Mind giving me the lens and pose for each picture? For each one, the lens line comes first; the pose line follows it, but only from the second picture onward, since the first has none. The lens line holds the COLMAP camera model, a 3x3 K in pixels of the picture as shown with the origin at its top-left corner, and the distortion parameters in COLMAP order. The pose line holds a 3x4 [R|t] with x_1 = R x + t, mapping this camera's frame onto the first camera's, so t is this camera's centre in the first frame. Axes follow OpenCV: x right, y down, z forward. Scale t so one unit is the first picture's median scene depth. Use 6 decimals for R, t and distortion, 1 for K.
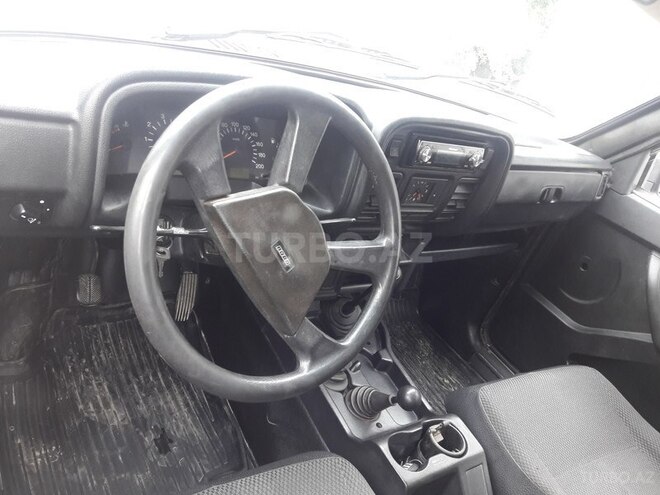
lens RADIAL K [[547.4, 0, 330.9], [0, 547.4, 246.5], [0, 0, 1]] dist [-0.014121, -0.004996]
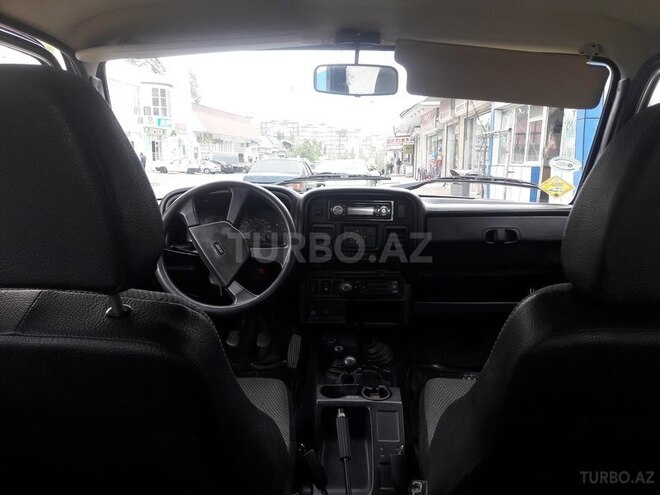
lens RADIAL K [[547.4, 0, 328.6], [0, 547.4, 244.4], [0, 0, 1]] dist [-0.014121, -0.004996]
pose [[0.786694, -0.222546, -0.575835, 1.128001], [-0.045360, 0.909405, -0.413432, 0.656482], [0.615675, 0.351364, 0.705328, -0.221061]]
